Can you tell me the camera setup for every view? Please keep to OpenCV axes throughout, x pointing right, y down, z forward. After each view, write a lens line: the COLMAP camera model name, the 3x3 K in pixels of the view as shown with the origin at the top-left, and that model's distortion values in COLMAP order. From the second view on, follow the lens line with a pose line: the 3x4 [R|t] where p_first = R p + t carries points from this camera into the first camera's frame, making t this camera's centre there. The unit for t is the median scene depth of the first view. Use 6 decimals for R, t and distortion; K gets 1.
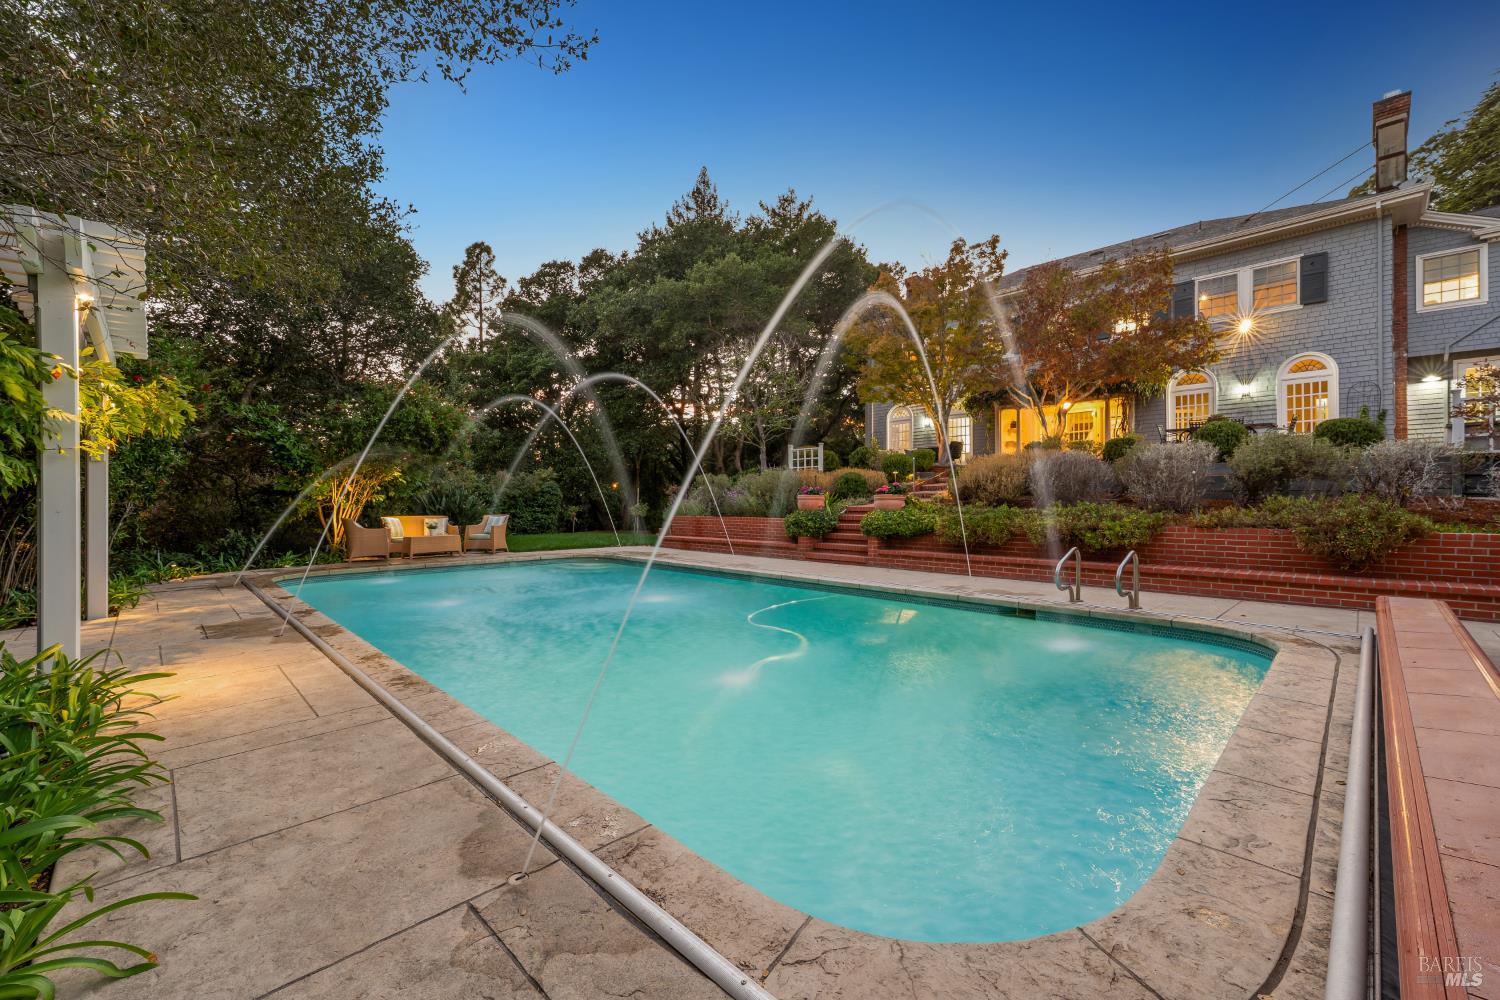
lens RADIAL K [[608.1, 0, 750.0], [0, 608.1, 500.0], [0, 0, 1]] dist [-0.000234, 0.000119]
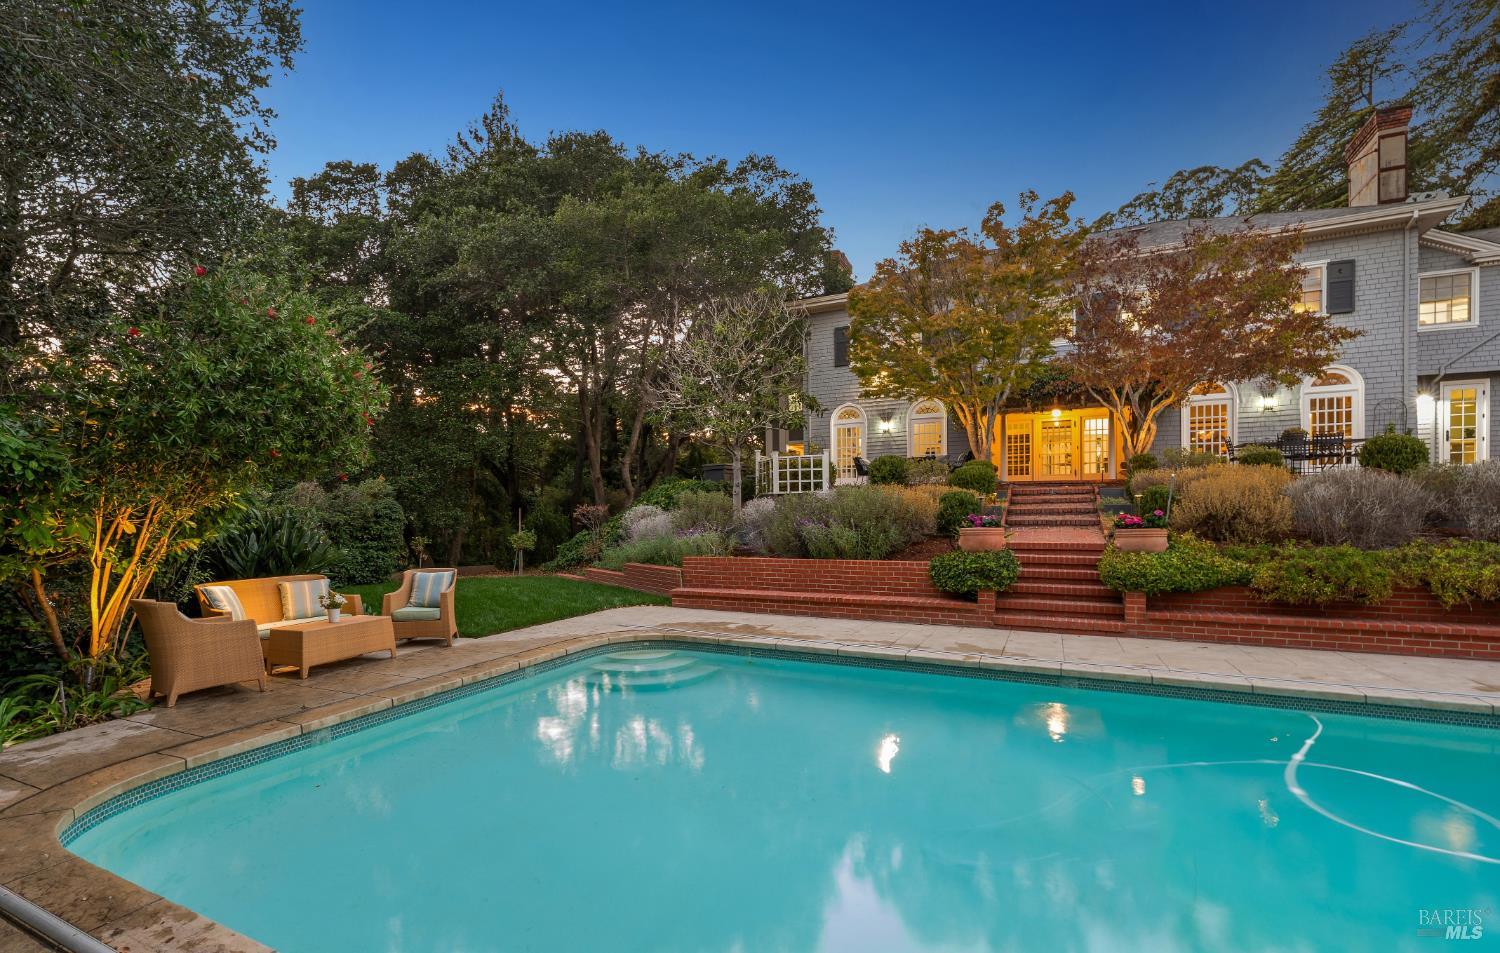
lens RADIAL K [[685.2, 0, 748.8], [0, 685.2, 527.9], [0, 0, 1]] dist [-0.000939, -0.000153]
pose [[0.946605, -0.012955, 0.322136, -0.285276], [0.006281, 0.999744, 0.021747, -0.019172], [-0.322336, -0.018563, 0.946443, 0.281226]]
